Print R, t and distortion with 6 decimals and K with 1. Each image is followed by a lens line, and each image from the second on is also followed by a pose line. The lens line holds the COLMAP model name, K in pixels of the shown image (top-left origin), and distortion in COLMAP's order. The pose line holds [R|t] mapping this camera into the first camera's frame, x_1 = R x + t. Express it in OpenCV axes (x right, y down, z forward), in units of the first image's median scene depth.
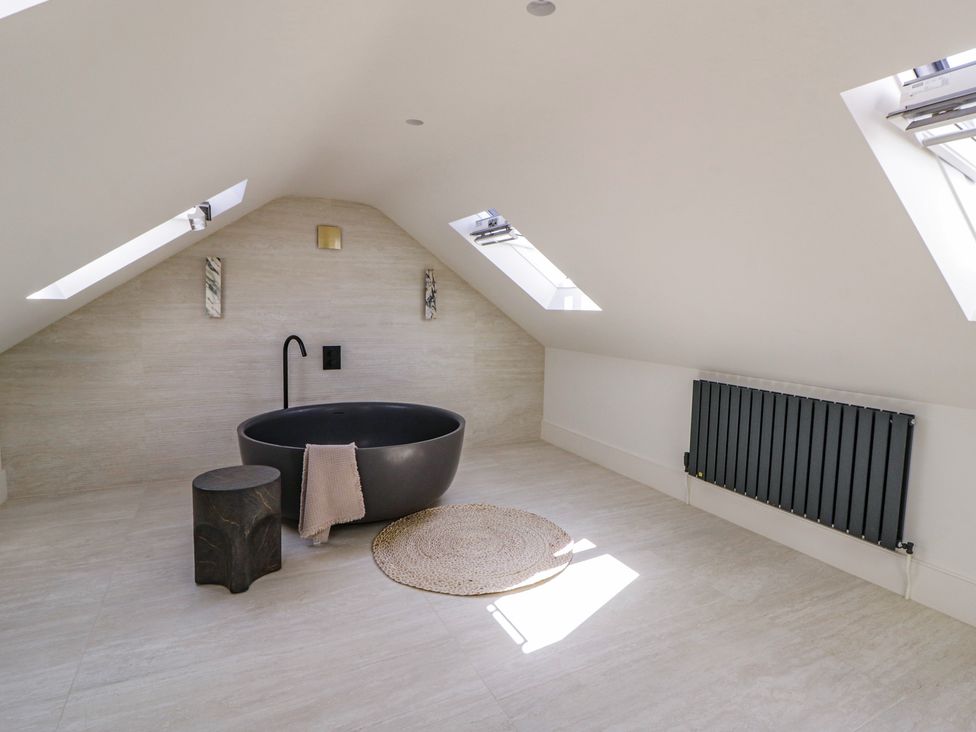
lens RADIAL K [[517.9, 0, 488.9], [0, 517.9, 355.6], [0, 0, 1]] dist [-0.002999, -0.013201]
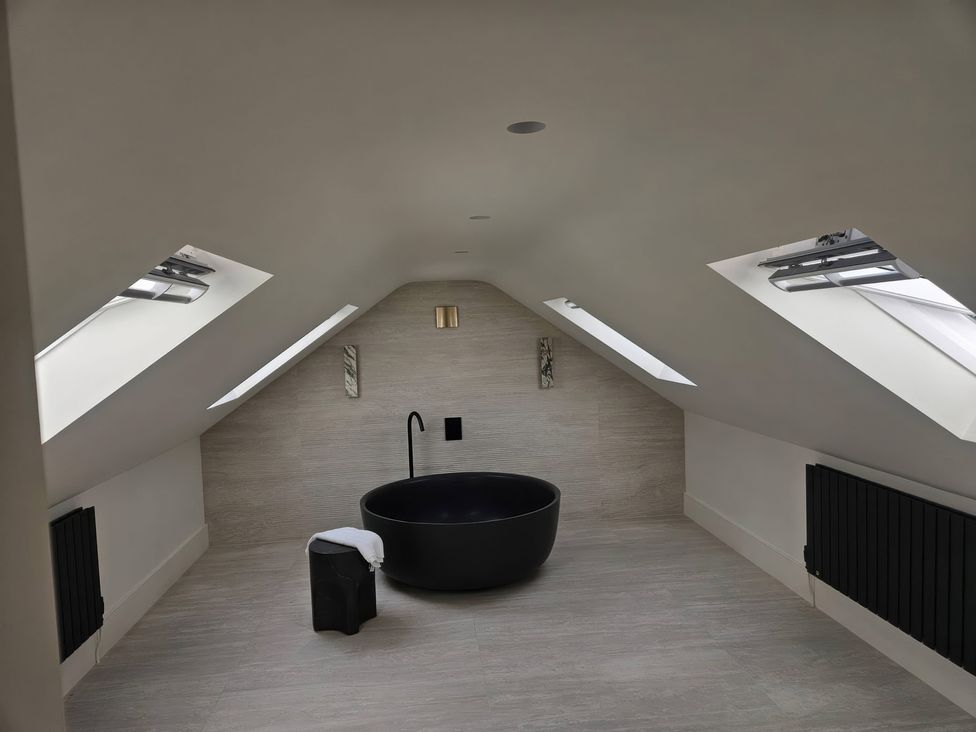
lens RADIAL K [[663.0, 0, 494.1], [0, 663.0, 361.4], [0, 0, 1]] dist [0.035118, -0.029747]
pose [[0.922476, -0.036302, -0.384345, 0.326541], [0.027993, 0.999238, -0.027194, -0.103597], [0.385039, 0.014327, 0.922789, -0.239396]]
